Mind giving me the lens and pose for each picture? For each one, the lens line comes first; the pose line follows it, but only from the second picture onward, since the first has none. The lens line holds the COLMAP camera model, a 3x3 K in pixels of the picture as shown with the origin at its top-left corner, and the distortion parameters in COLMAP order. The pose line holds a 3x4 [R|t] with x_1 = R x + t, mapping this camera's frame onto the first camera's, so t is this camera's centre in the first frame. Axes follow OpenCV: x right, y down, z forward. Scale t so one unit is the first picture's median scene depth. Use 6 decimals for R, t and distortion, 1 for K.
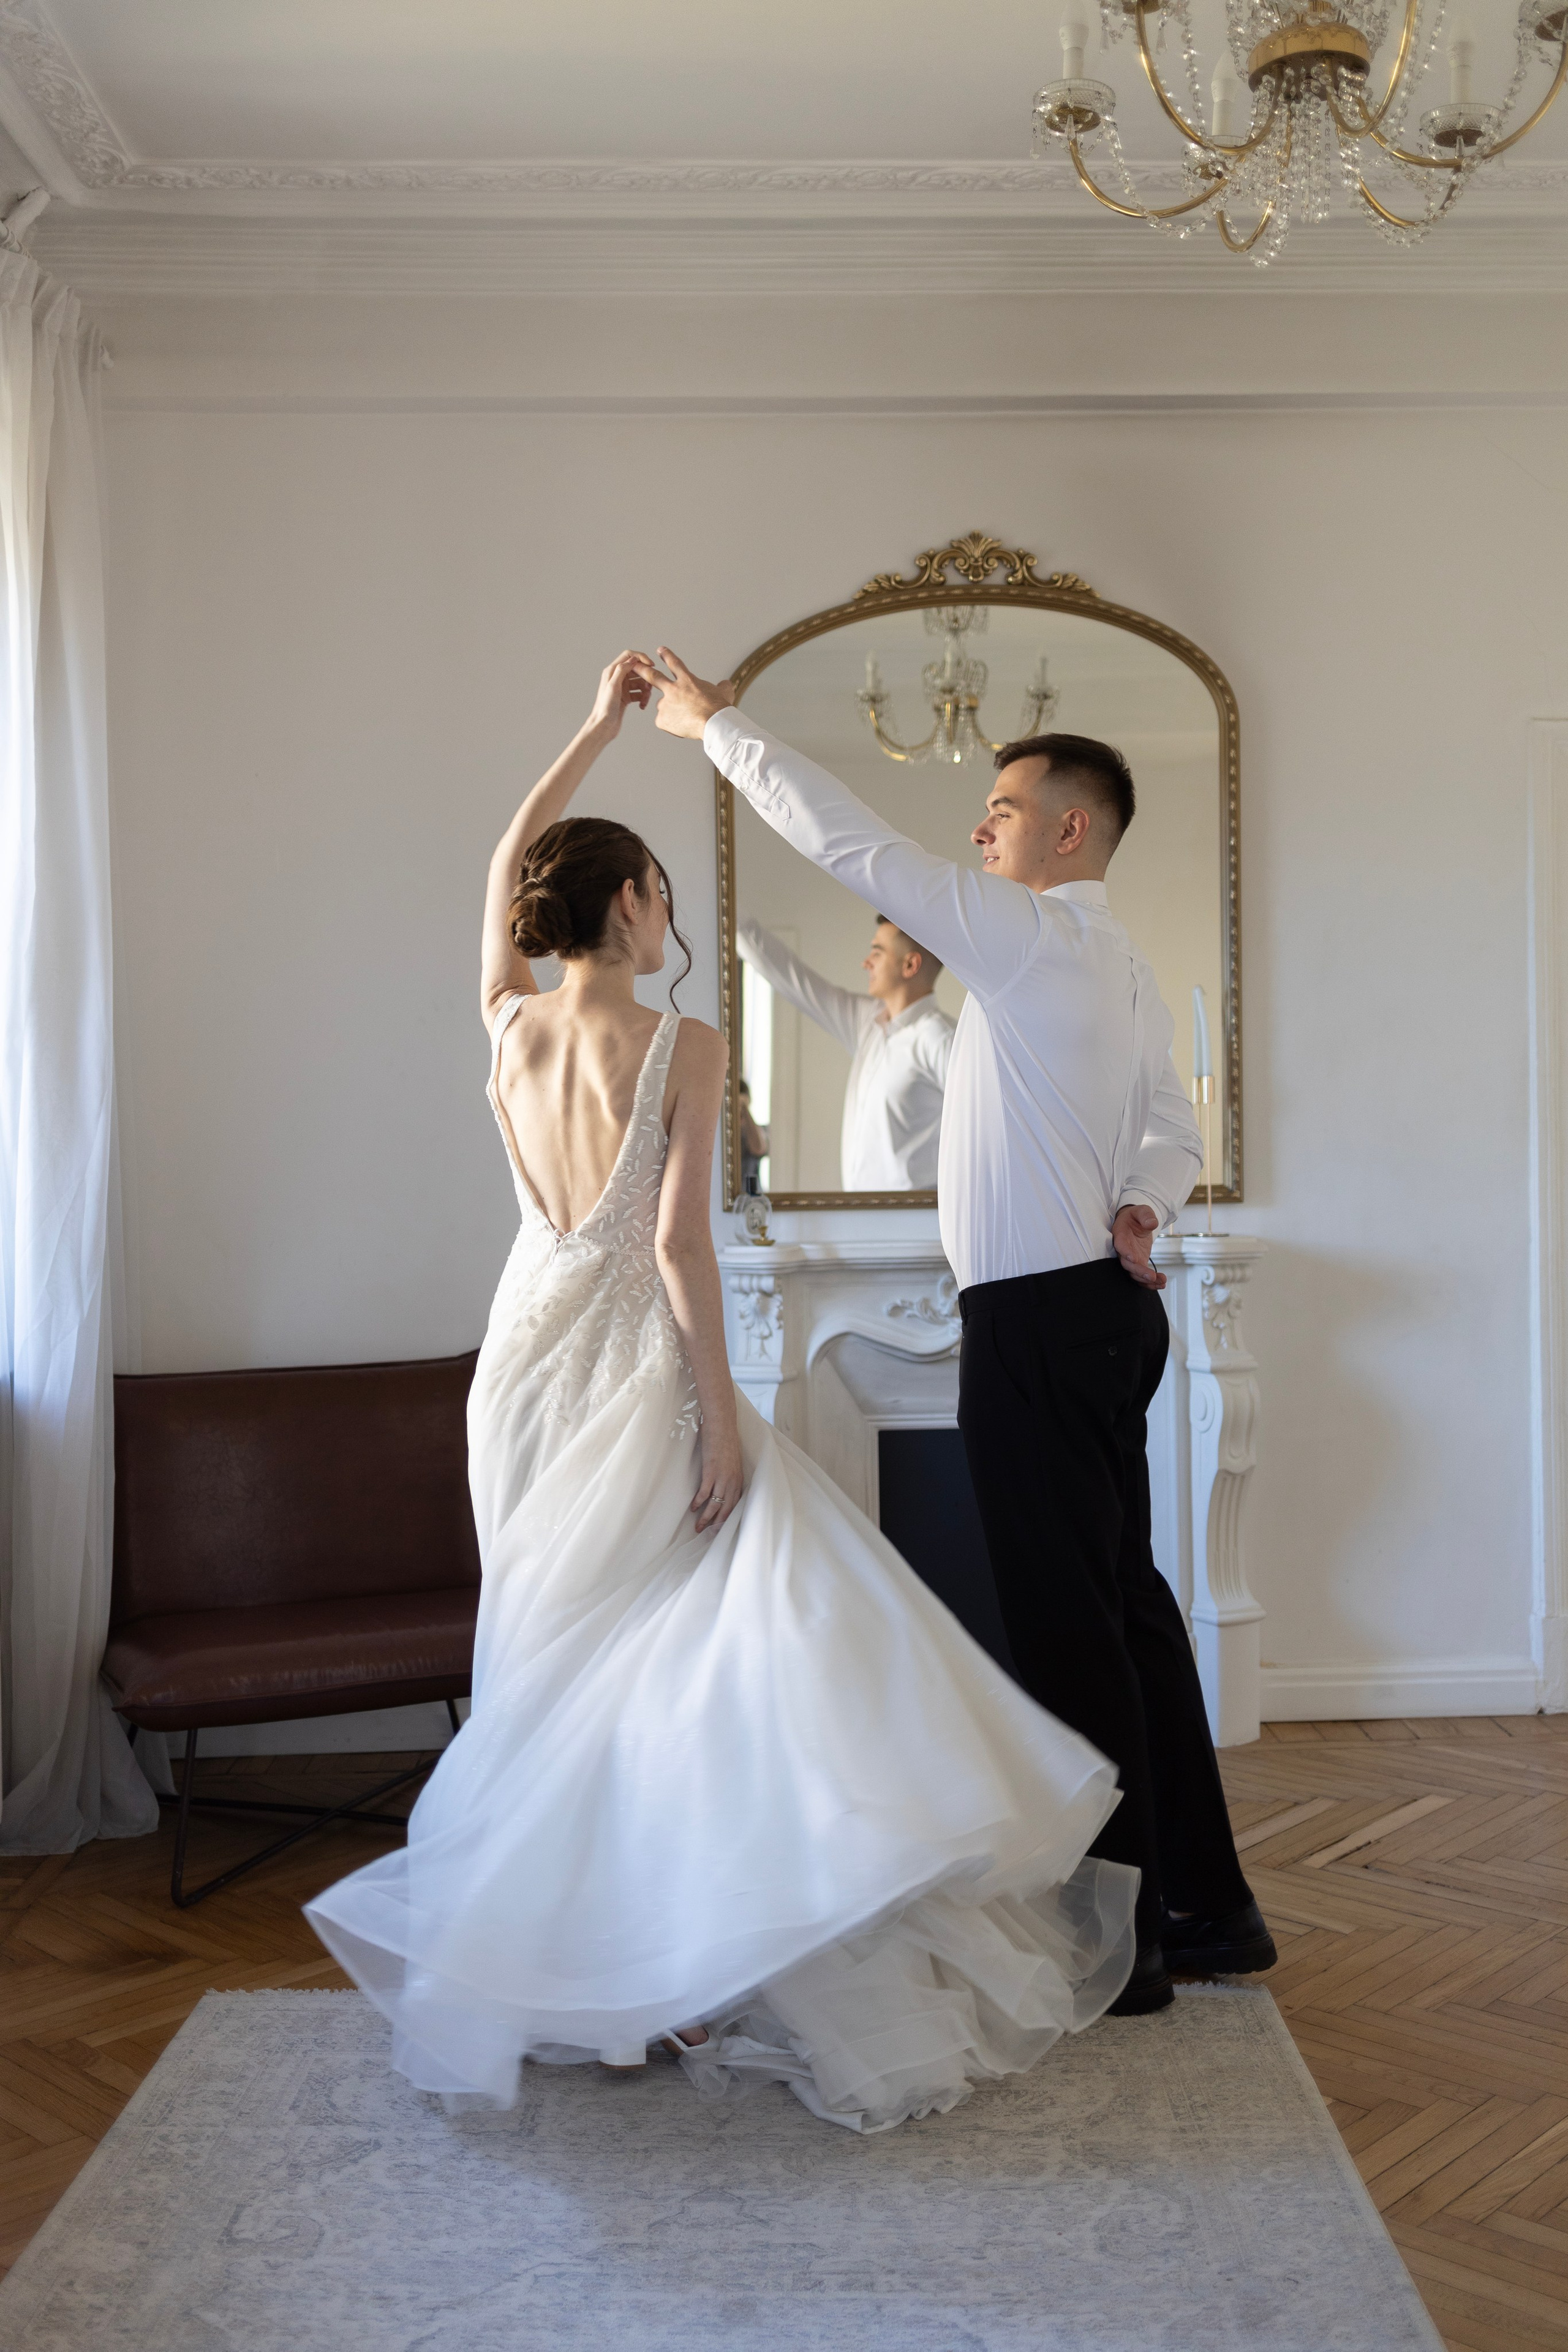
lens RADIAL K [[2241.4, 0, 756.9], [0, 2241.4, 1181.6], [0, 0, 1]] dist [-0.002220, 0.000297]
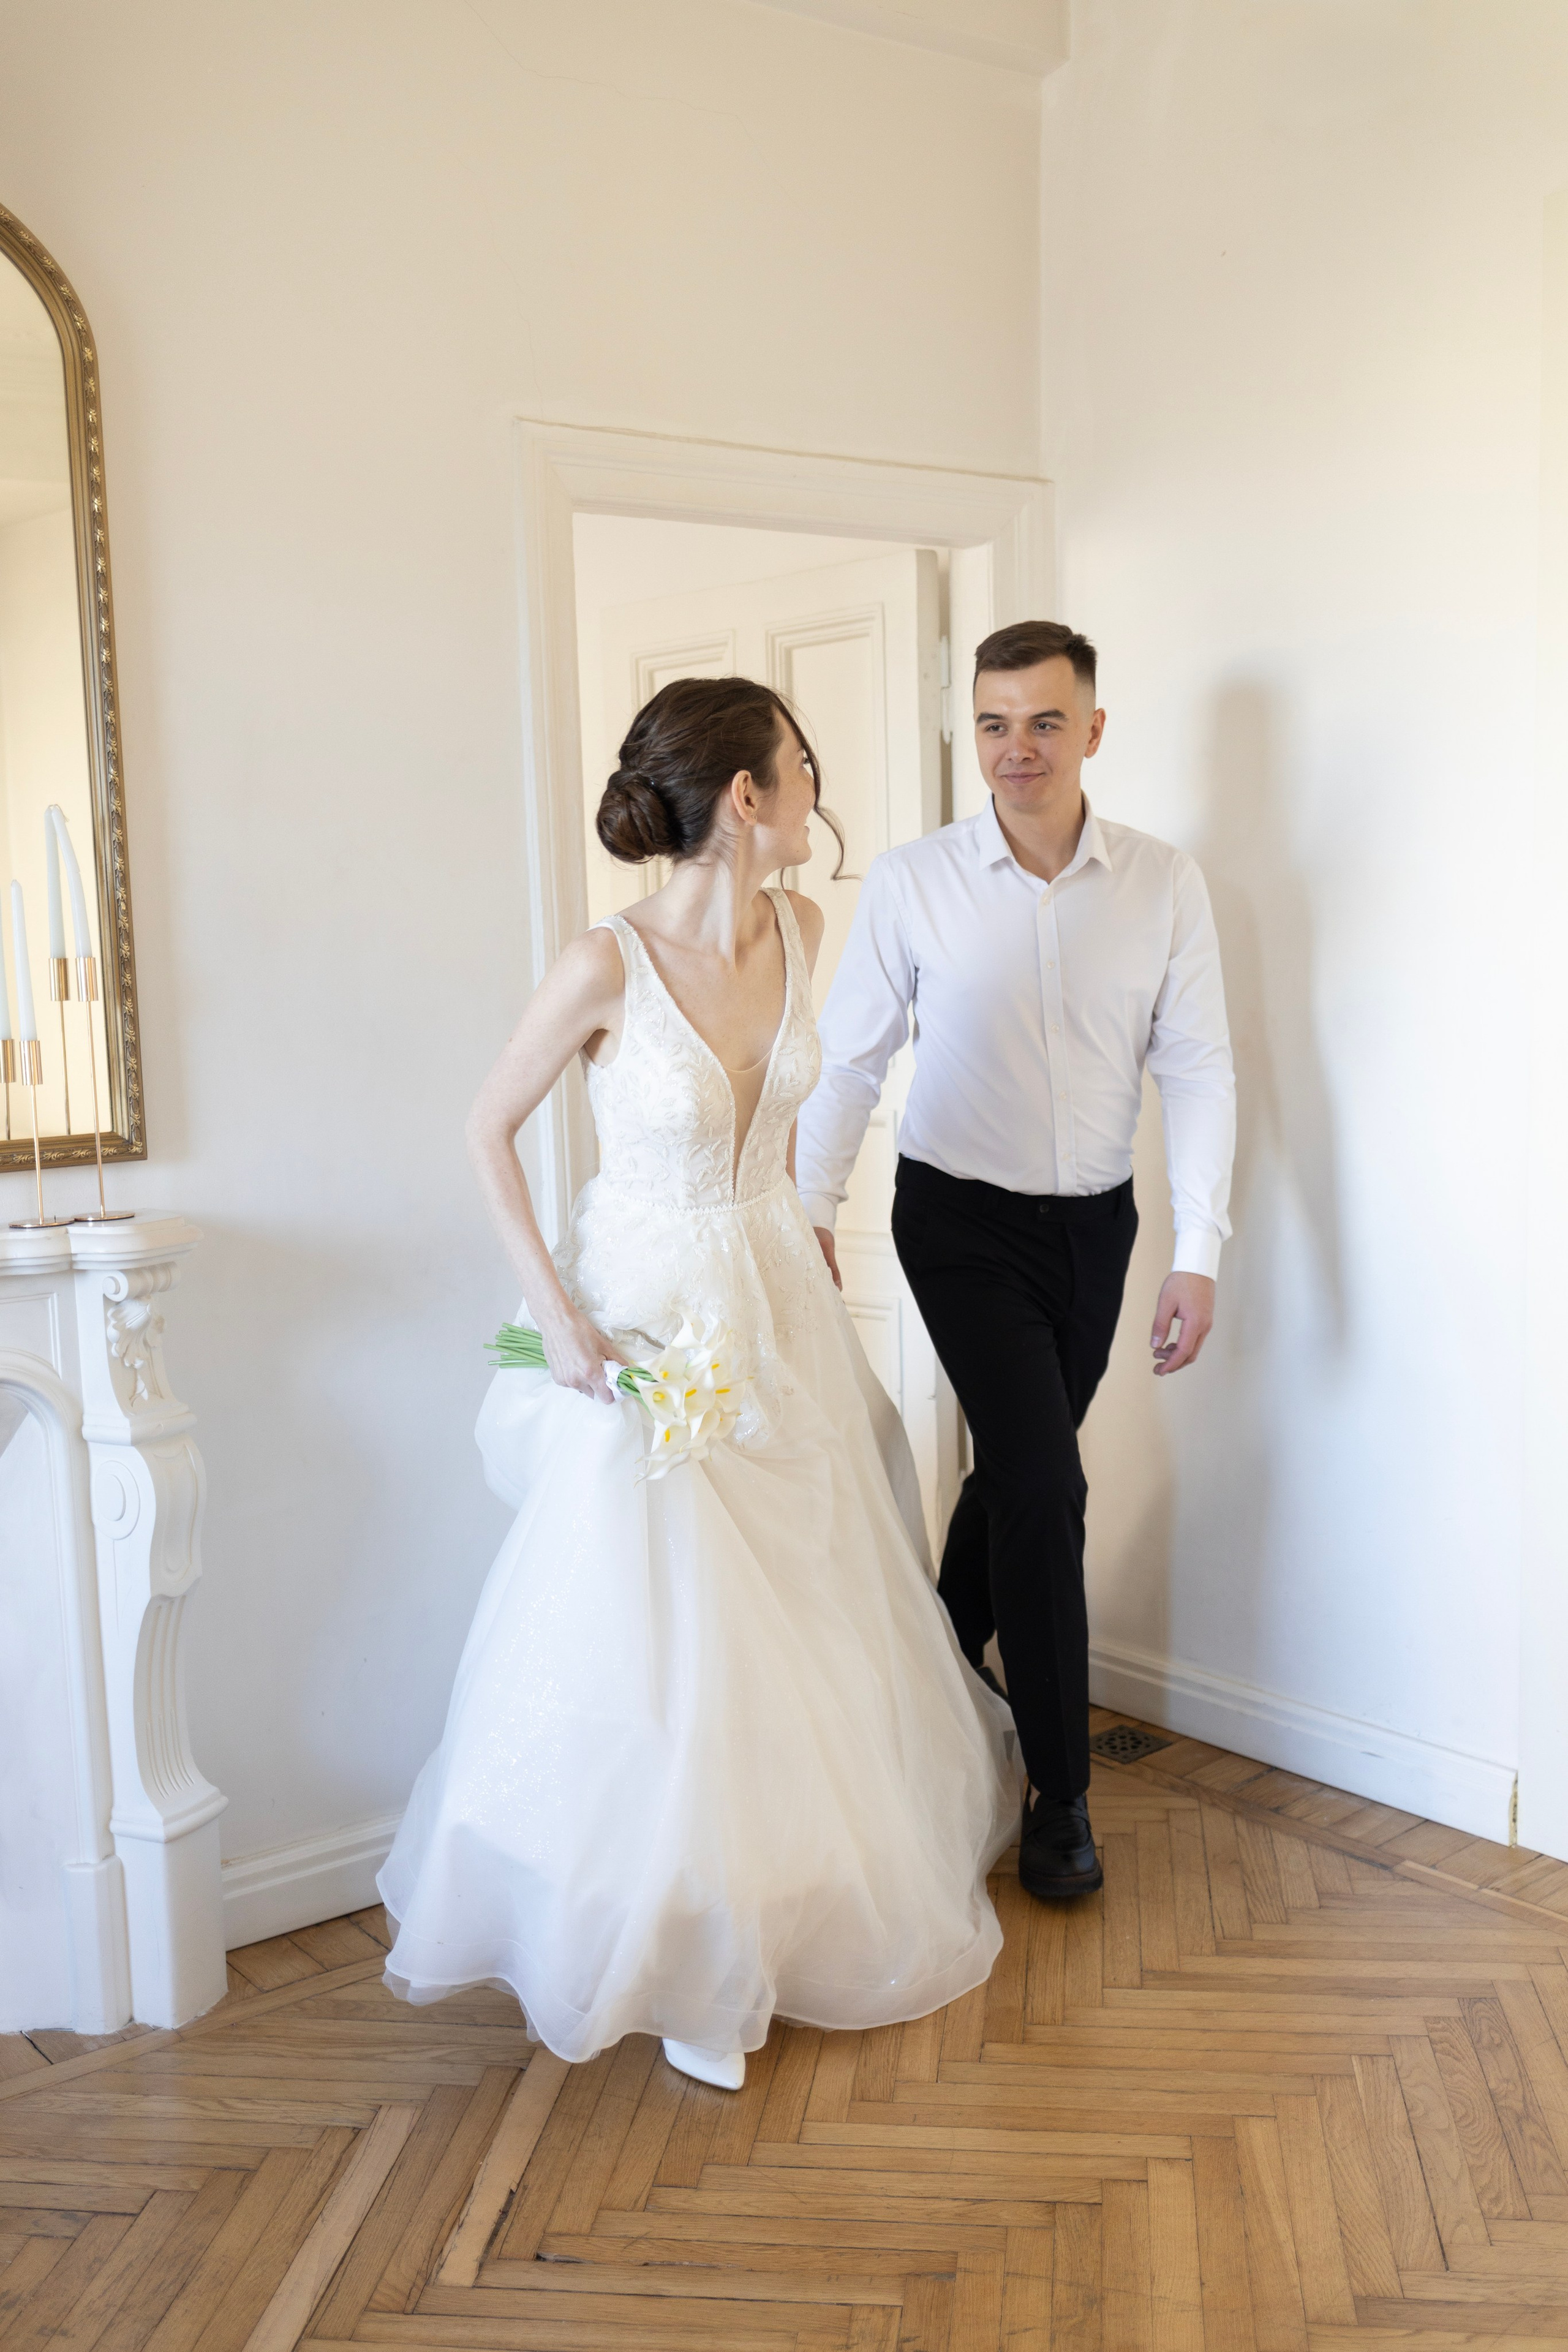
lens RADIAL K [[2319.6, 0, 821.9], [0, 2319.6, 1182.5], [0, 0, 1]] dist [0.015328, -0.022487]
pose [[0.797654, -0.077389, 0.598130, -0.019909], [0.034550, 0.995968, 0.082787, -0.031308], [-0.602125, -0.045370, 0.797112, 0.376444]]
